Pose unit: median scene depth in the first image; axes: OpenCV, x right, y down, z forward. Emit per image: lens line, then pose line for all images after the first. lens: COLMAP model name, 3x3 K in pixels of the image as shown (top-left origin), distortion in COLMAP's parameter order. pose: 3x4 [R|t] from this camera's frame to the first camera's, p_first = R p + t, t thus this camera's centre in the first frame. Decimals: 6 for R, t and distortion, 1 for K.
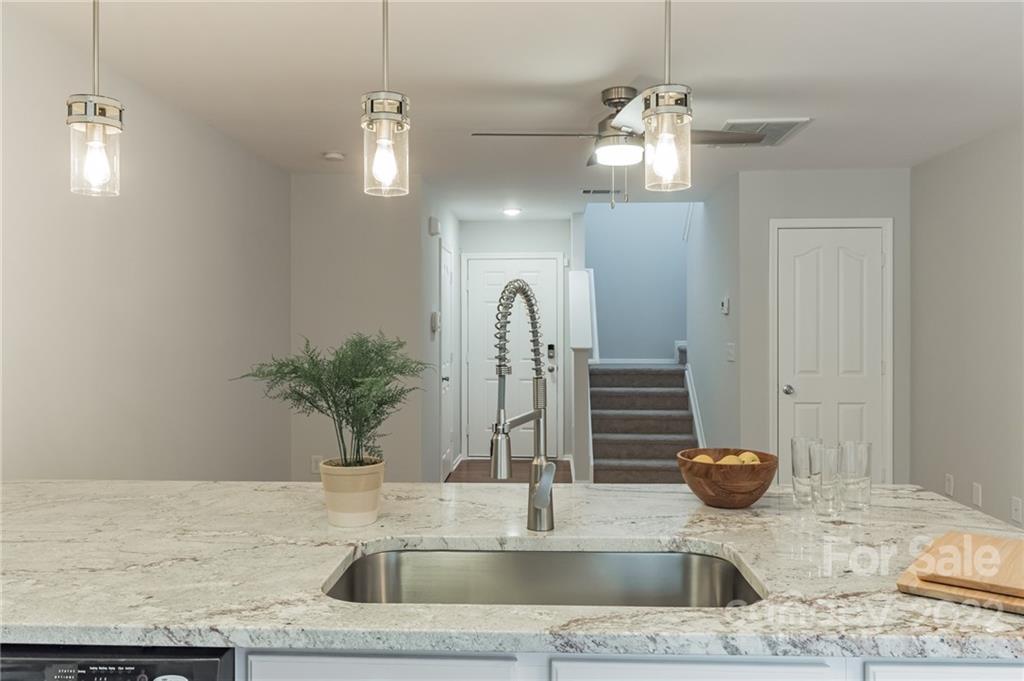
lens RADIAL K [[777.2, 0, 515.0], [0, 777.2, 334.0], [0, 0, 1]] dist [-0.009933, 0.001831]
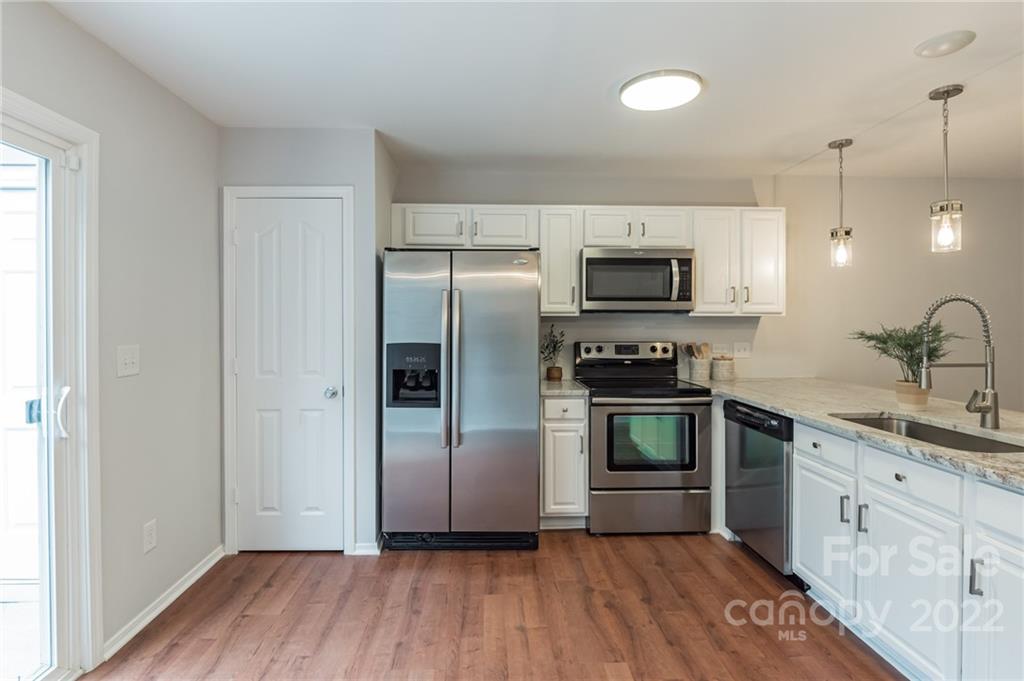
lens RADIAL K [[504.4, 0, 501.2], [0, 504.4, 324.5], [0, 0, 1]] dist [-0.008539, -0.007375]
pose [[0.077973, 0.007516, -0.996927, 1.003182], [-0.003626, 0.999967, 0.007255, 0.000824], [0.996949, 0.003049, 0.077998, -0.226729]]
